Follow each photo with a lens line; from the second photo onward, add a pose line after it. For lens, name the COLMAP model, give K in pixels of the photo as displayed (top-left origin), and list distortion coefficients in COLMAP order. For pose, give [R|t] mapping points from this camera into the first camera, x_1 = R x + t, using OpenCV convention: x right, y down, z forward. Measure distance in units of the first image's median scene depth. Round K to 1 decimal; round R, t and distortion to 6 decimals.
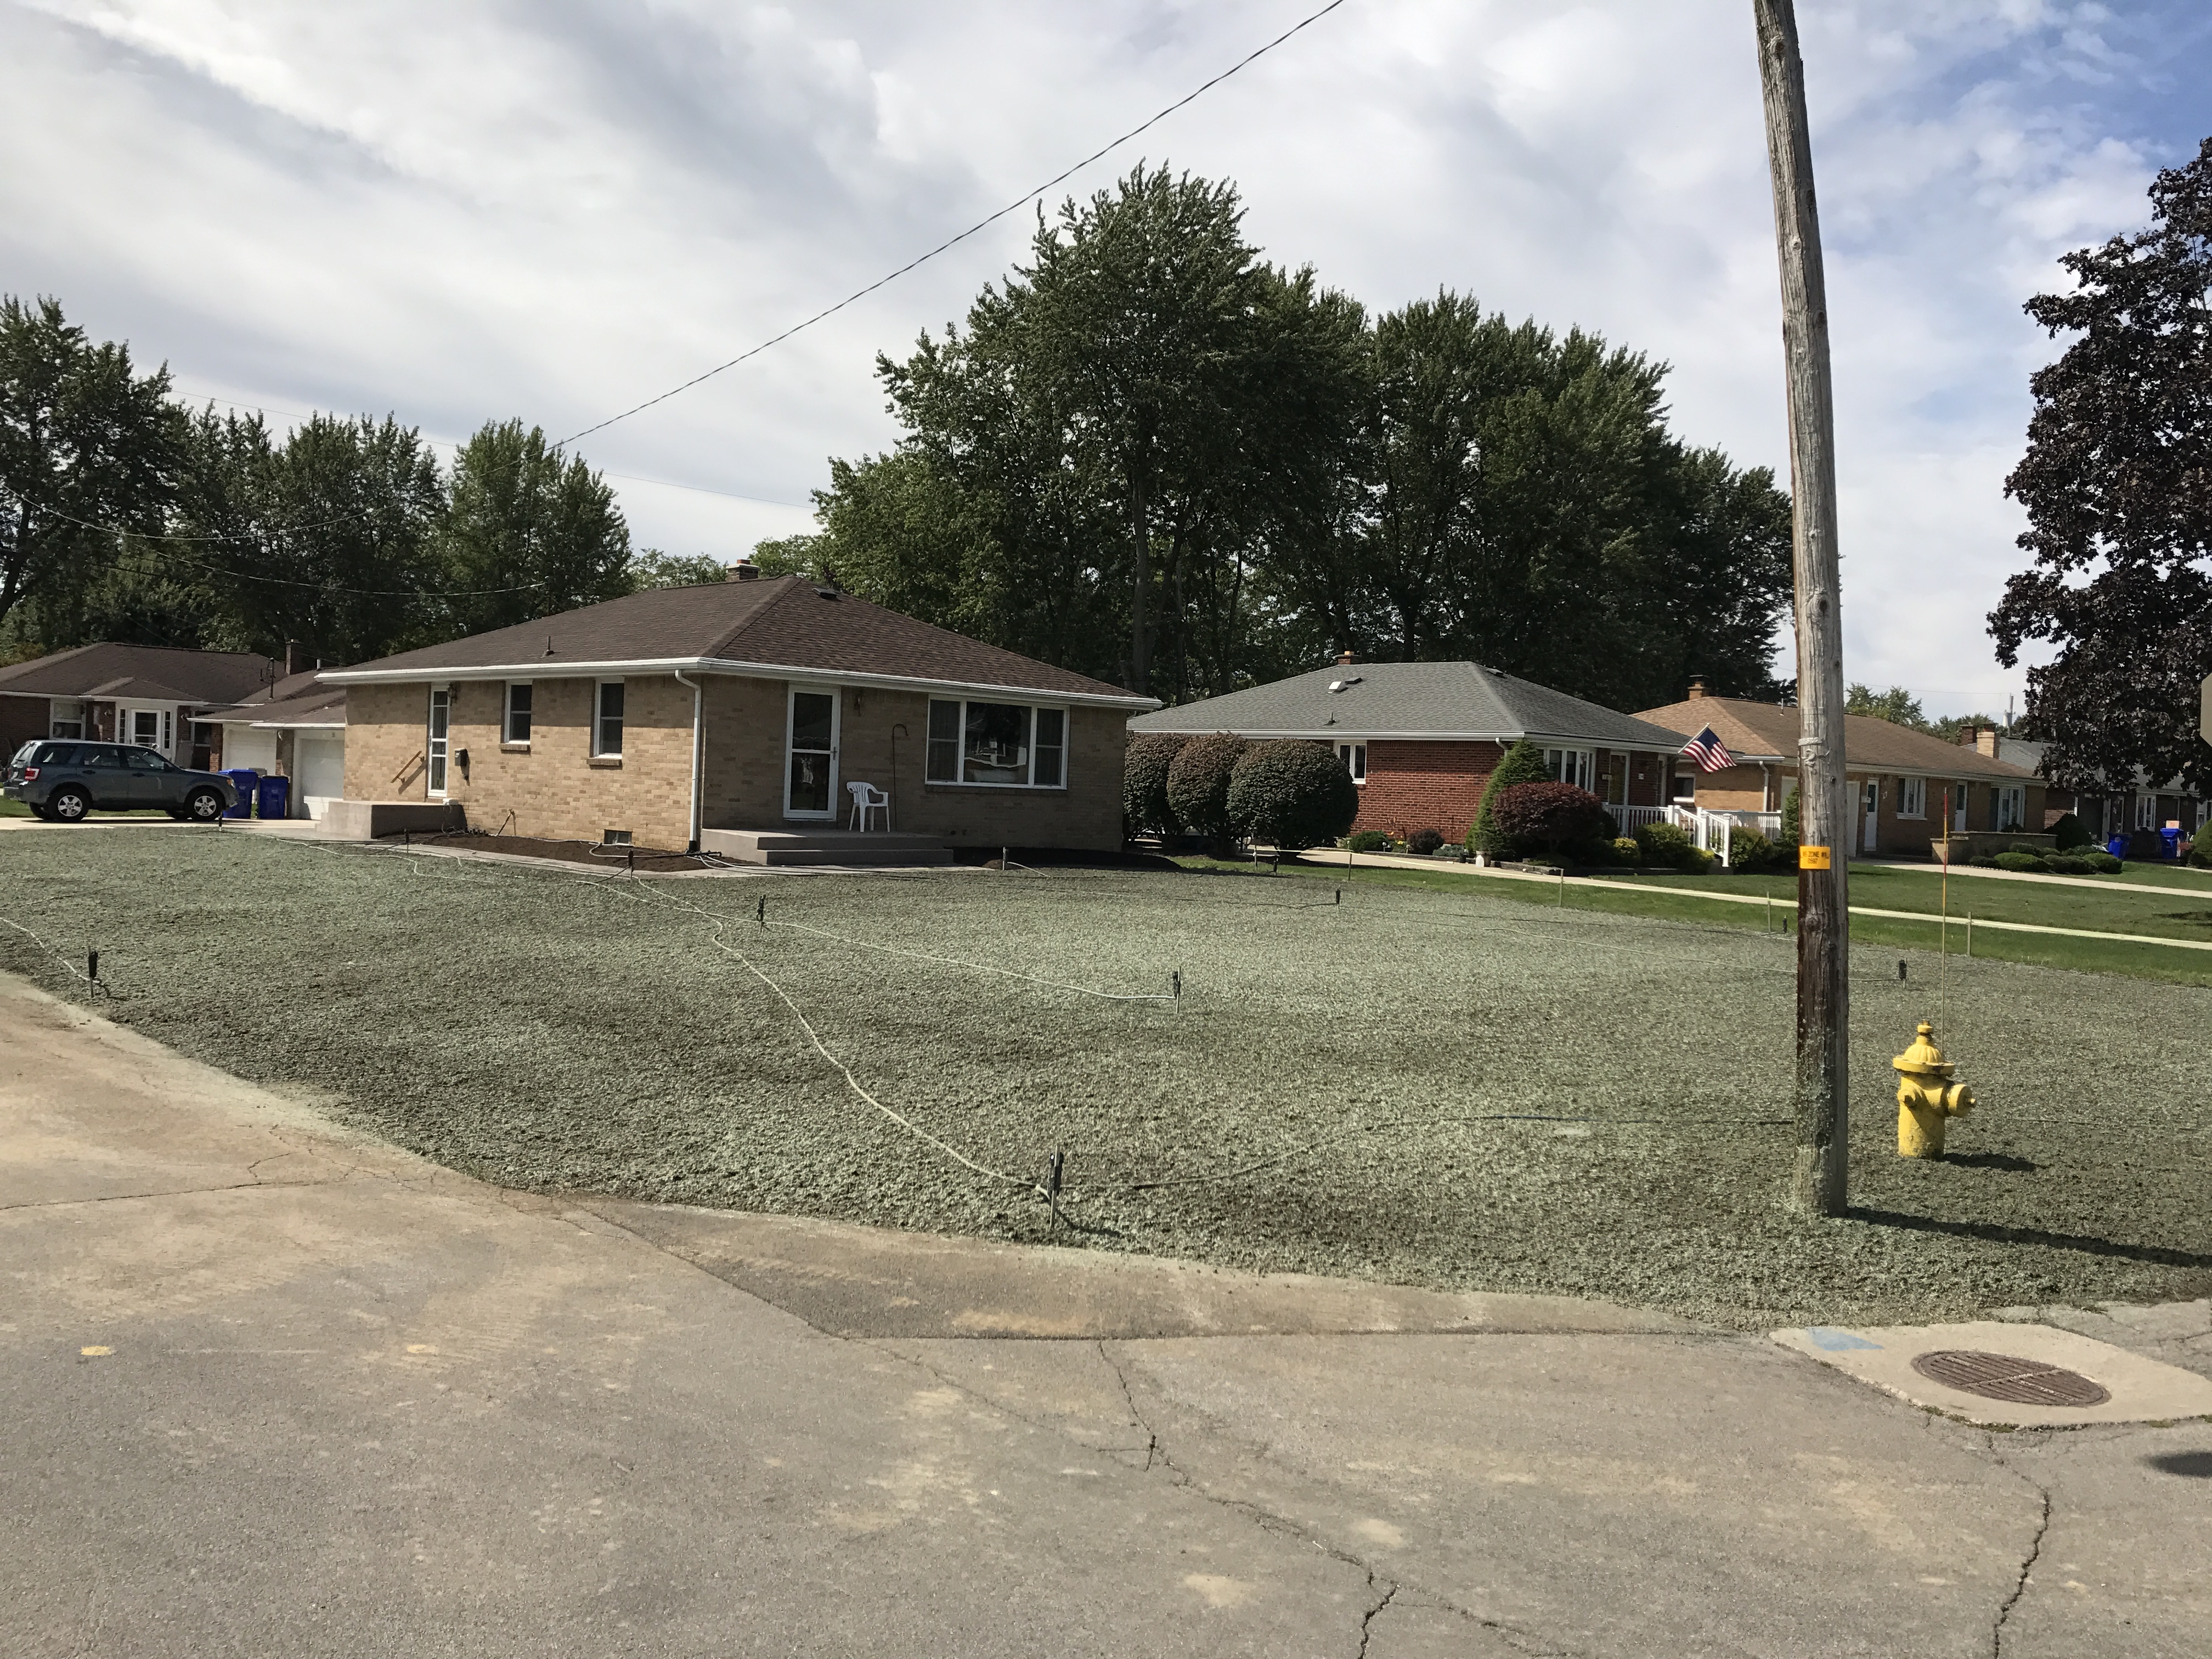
lens RADIAL K [[1777.0, 0, 1108.4], [0, 1777.0, 859.9], [0, 0, 1]] dist [-0.066615, 0.099319]
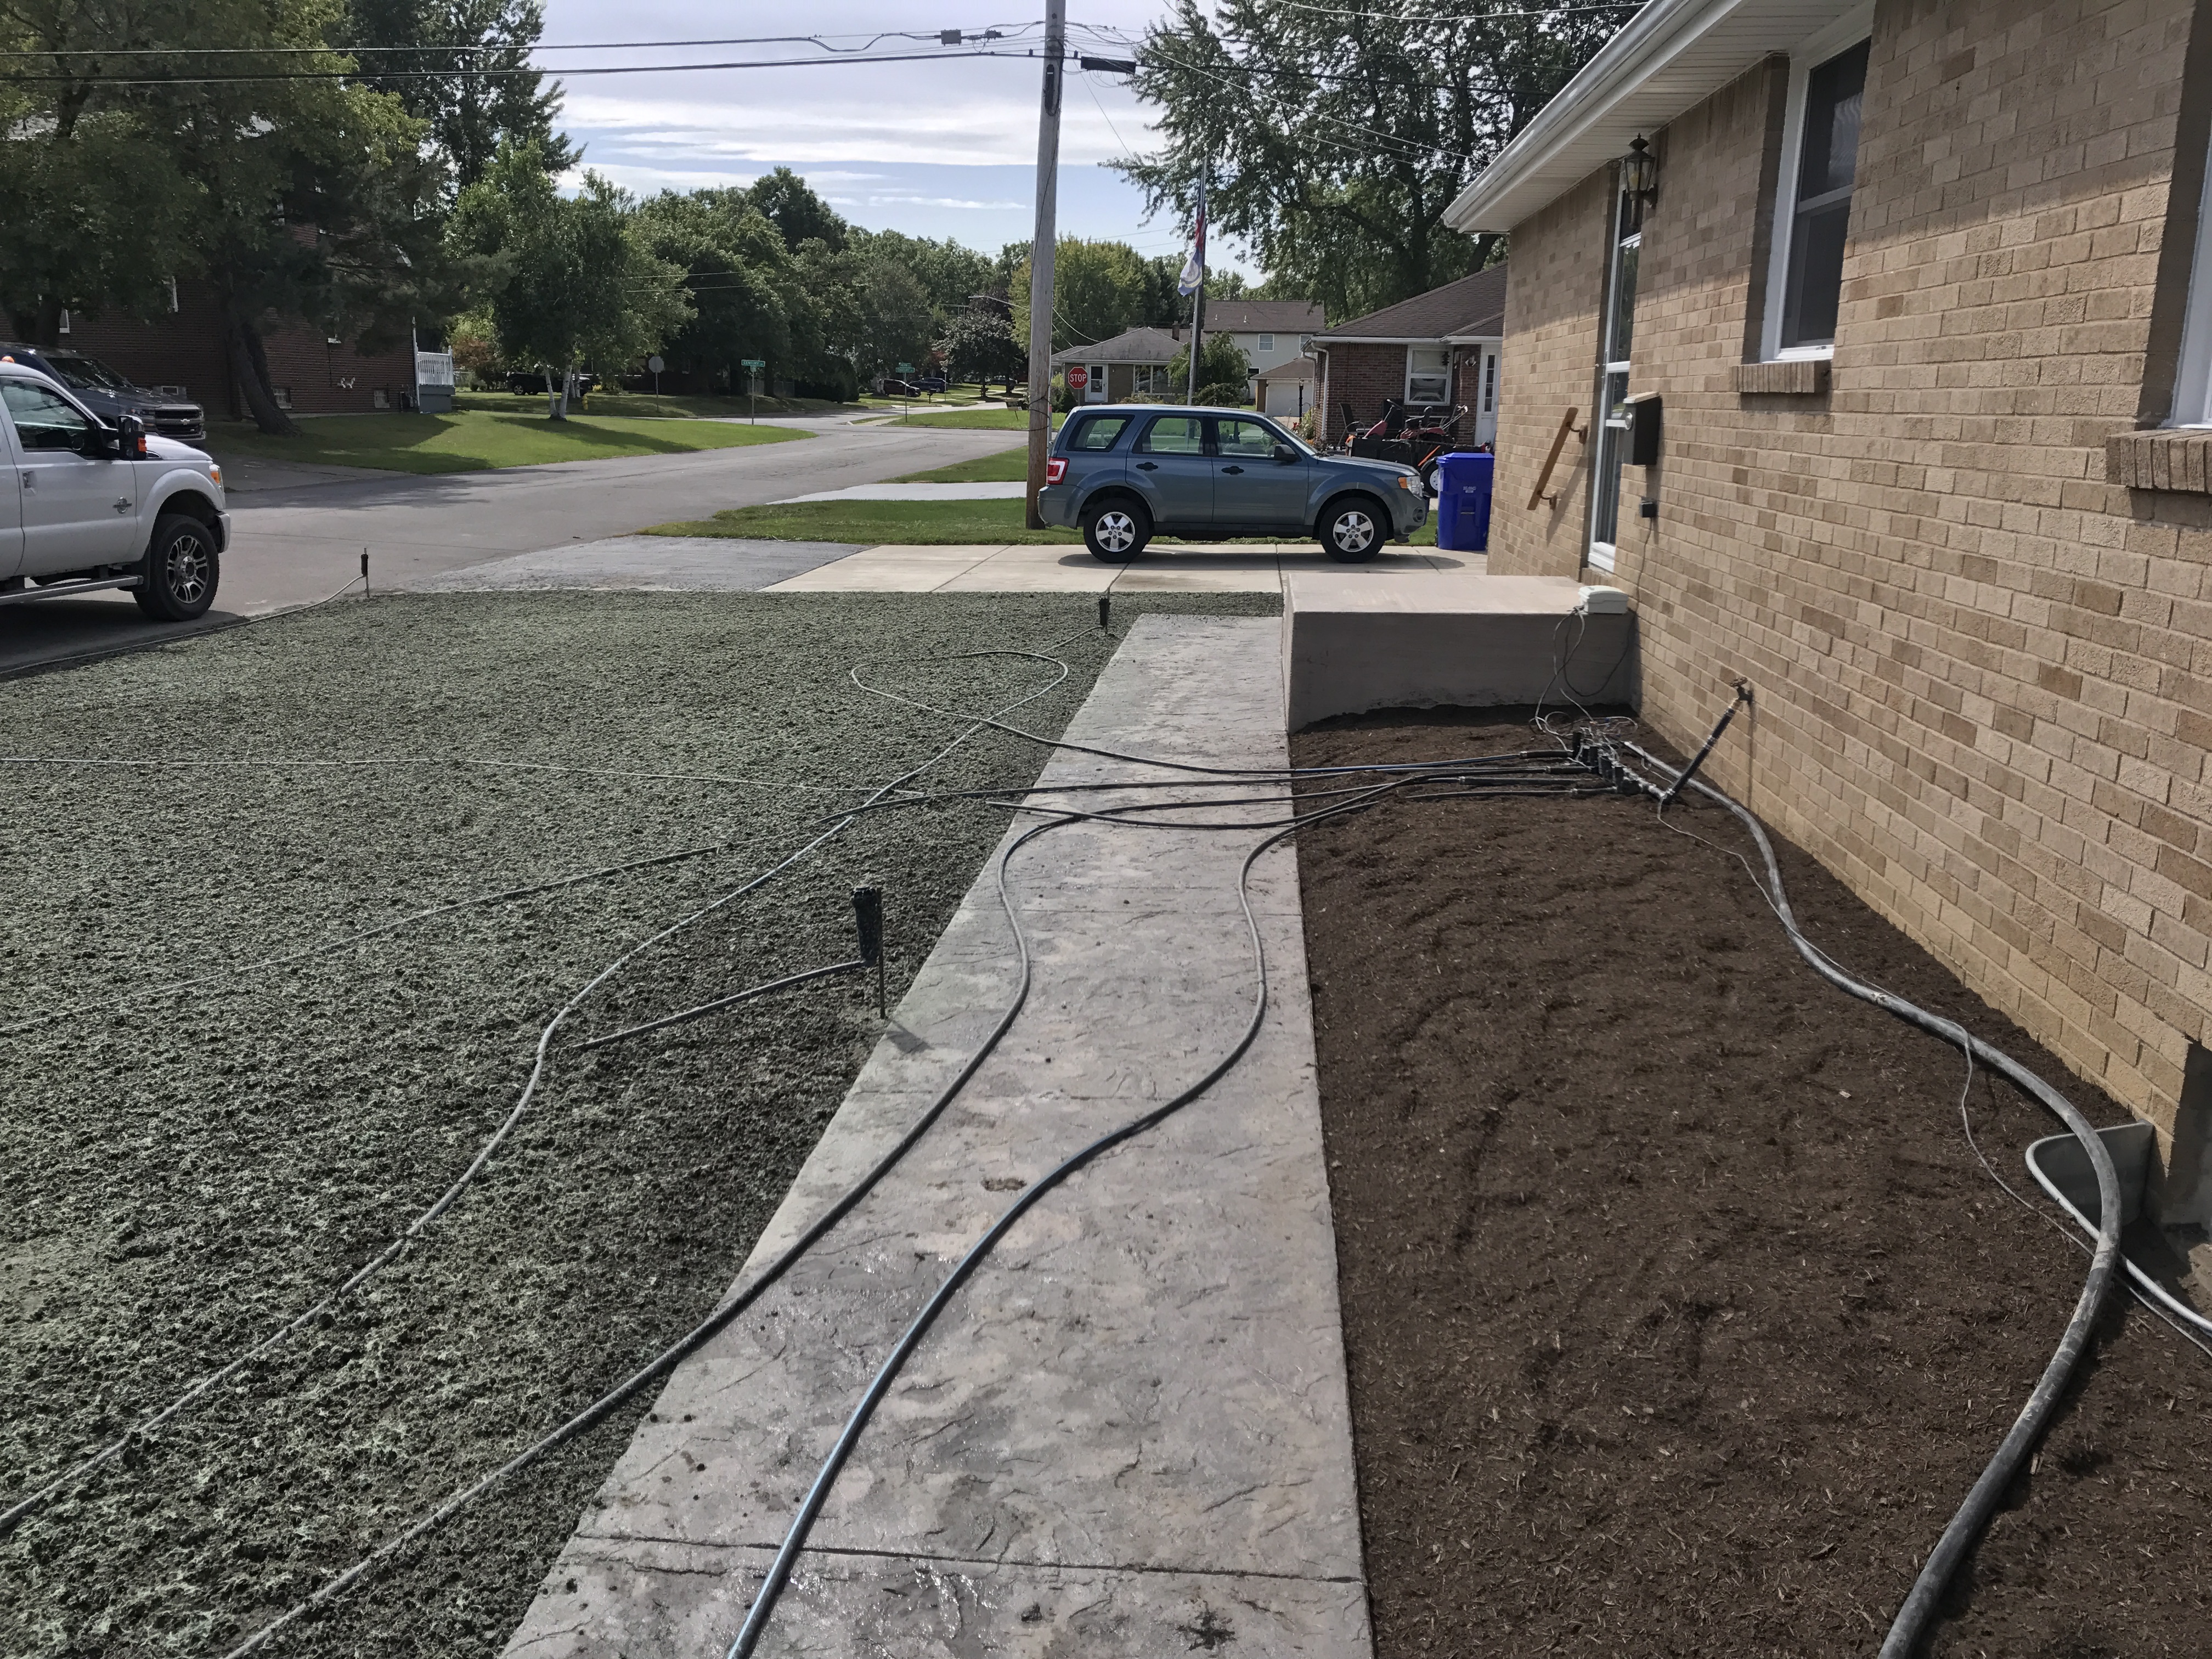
lens RADIAL K [[1754.0, 0, 1106.0], [0, 1754.0, 829.5], [0, 0, 1]] dist [0.003965, -0.010995]
pose [[0.646592, 0.151716, -0.747597, -0.107230], [-0.020455, 0.983119, 0.181821, -0.022508], [0.762562, -0.102272, 0.638780, 0.379917]]
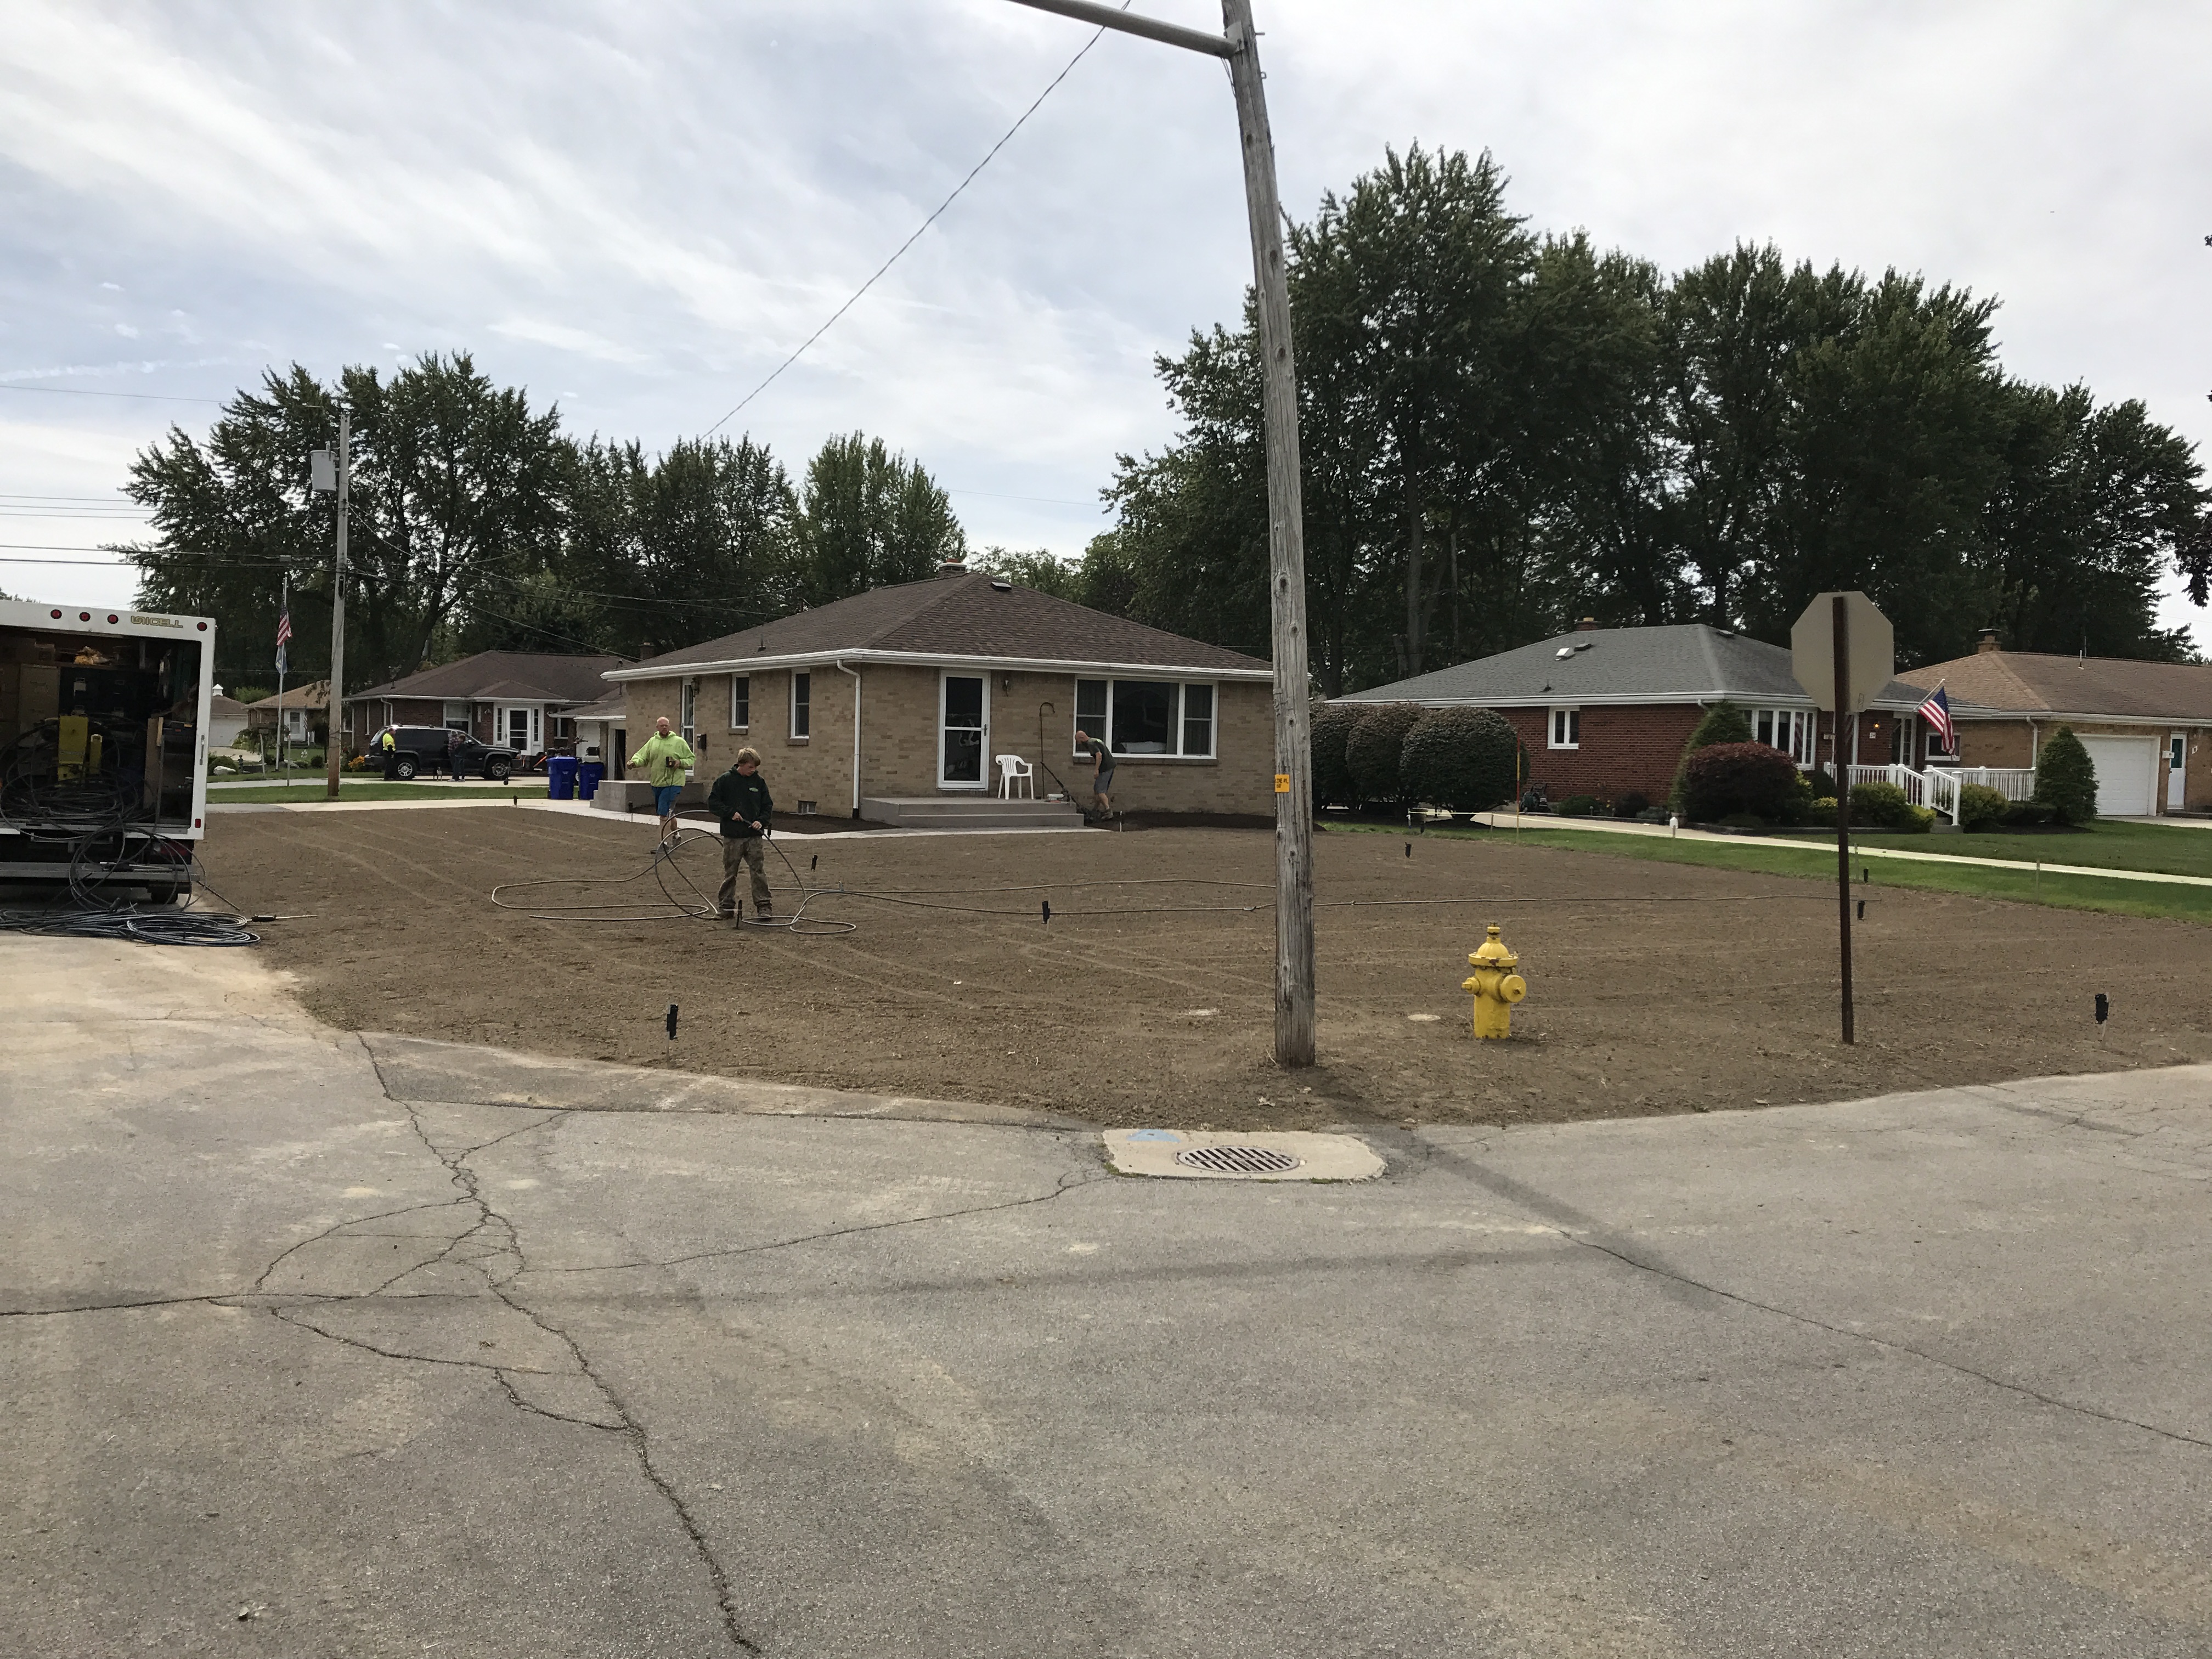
lens RADIAL K [[1754.0, 0, 1106.0], [0, 1754.0, 829.5], [0, 0, 1]] dist [0.003965, -0.010995]
pose [[0.974489, -0.011188, -0.224157, 0.070186], [0.009911, 0.999928, -0.006821, 0.004654], [0.224217, 0.004425, 0.974529, -0.023745]]
